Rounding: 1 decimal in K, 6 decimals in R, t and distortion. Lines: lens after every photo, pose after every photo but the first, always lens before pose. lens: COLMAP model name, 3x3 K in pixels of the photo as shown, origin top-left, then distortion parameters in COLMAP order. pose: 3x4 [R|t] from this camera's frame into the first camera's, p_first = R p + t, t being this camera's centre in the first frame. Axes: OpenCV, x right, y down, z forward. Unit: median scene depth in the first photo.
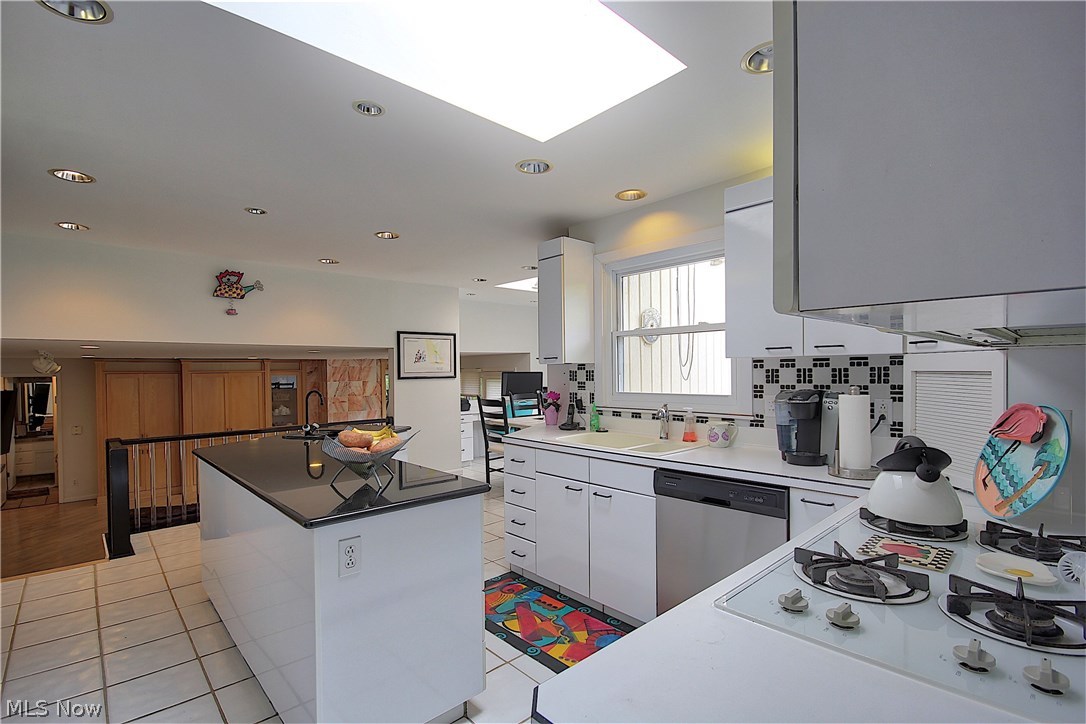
lens RADIAL K [[500.5, 0, 542.3], [0, 500.5, 378.1], [0, 0, 1]] dist [-0.001649, -0.004679]
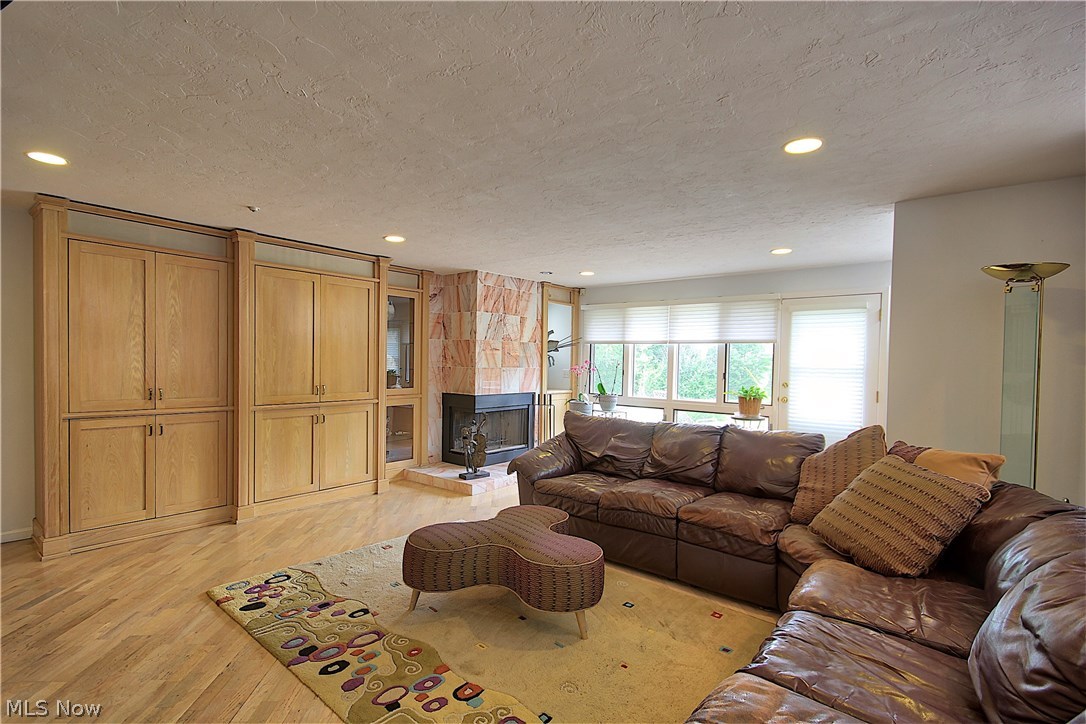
lens RADIAL K [[519.2, 0, 543.2], [0, 519.2, 377.3], [0, 0, 1]] dist [-0.002311, -0.001087]
pose [[0.989656, 0.026229, 0.141040, -0.543688], [-0.028697, 0.999468, 0.015495, 0.087400], [-0.140559, -0.019382, 0.989883, 0.518236]]
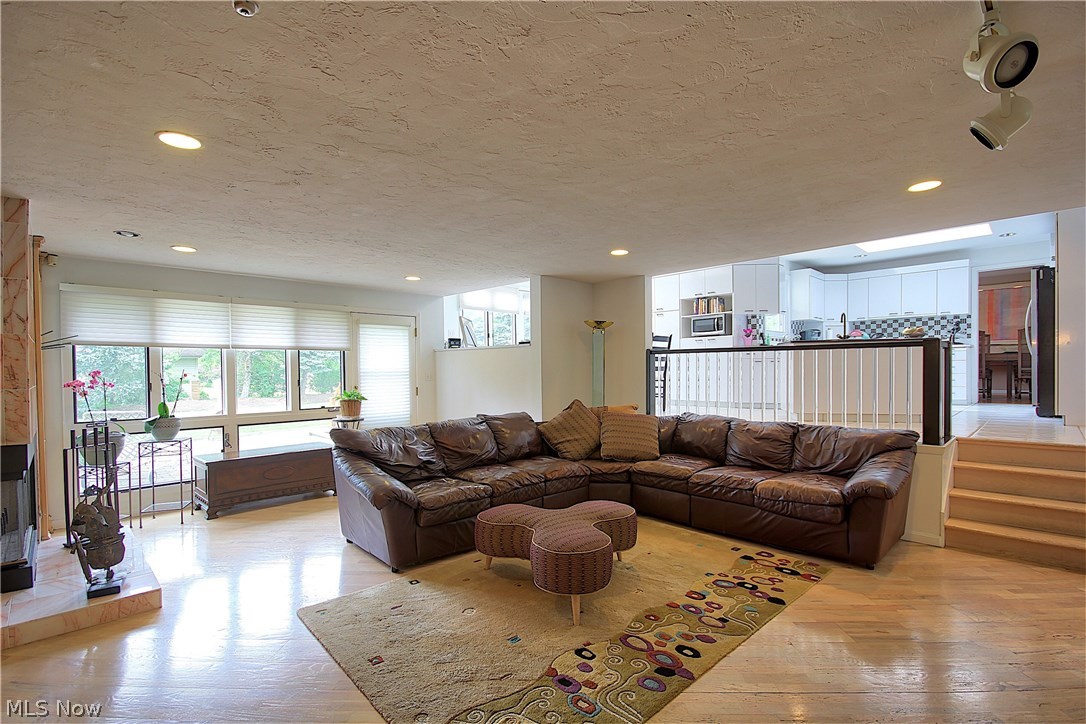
lens RADIAL K [[500.5, 0, 542.3], [0, 500.5, 378.1], [0, 0, 1]] dist [-0.001649, -0.004679]
pose [[-0.028740, -0.006657, 0.999565, -0.870657], [0.024394, 0.999675, 0.007359, 0.086135], [-0.999289, 0.024595, -0.028568, 0.864119]]
